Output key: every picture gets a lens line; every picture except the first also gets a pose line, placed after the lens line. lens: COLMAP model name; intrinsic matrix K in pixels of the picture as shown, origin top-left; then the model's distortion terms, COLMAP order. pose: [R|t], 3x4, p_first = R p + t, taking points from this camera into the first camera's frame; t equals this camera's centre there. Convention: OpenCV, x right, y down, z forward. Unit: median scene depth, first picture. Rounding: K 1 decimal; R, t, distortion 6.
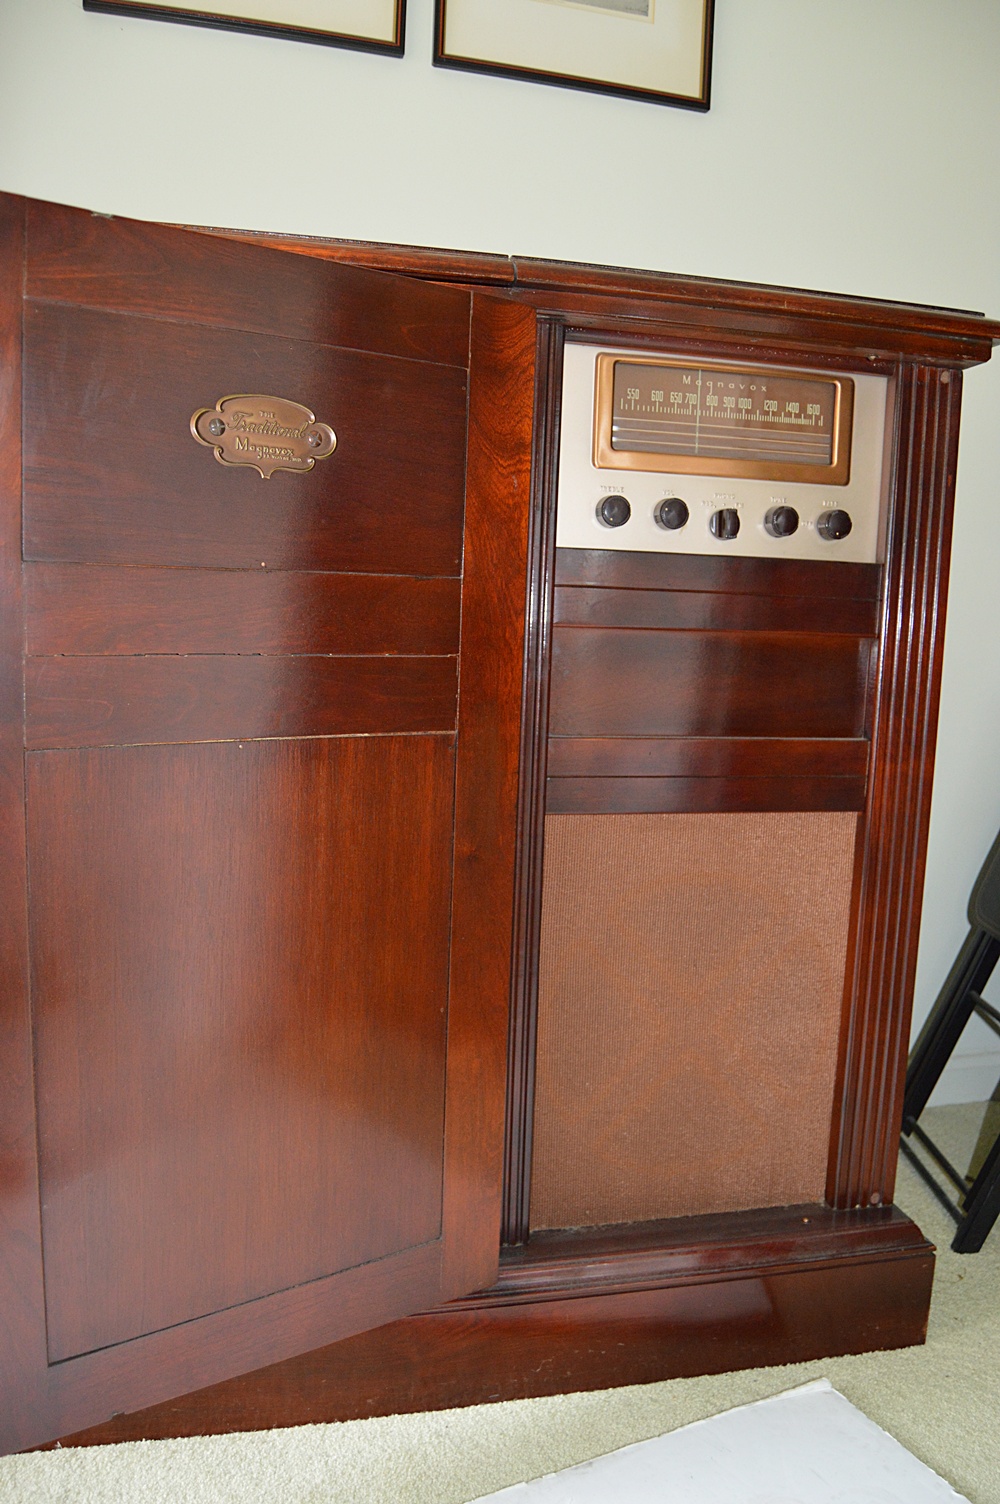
lens RADIAL K [[1166.1, 0, 505.2], [0, 1166.1, 760.8], [0, 0, 1]] dist [-0.082319, -0.003233]
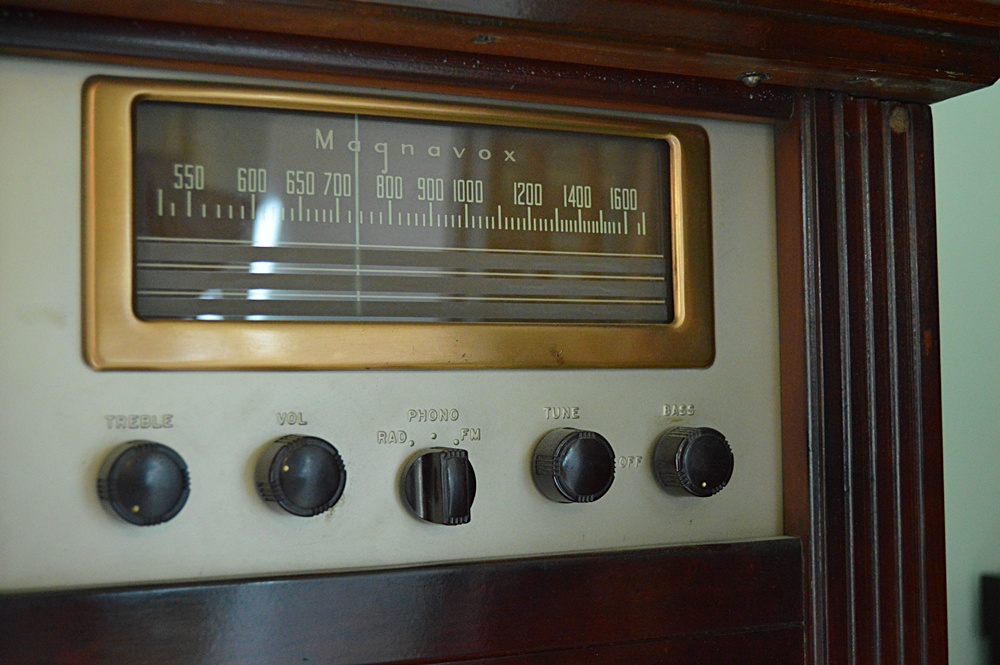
lens RADIAL K [[1375.6, 0, 501.1], [0, 1375.6, 333.2], [0, 0, 1]] dist [-0.004073, 0.000000]
pose [[0.976875, -0.036865, 0.210608, 0.111098], [0.069230, 0.986496, -0.148435, -0.182101], [-0.202292, 0.159583, 0.966236, 0.515837]]
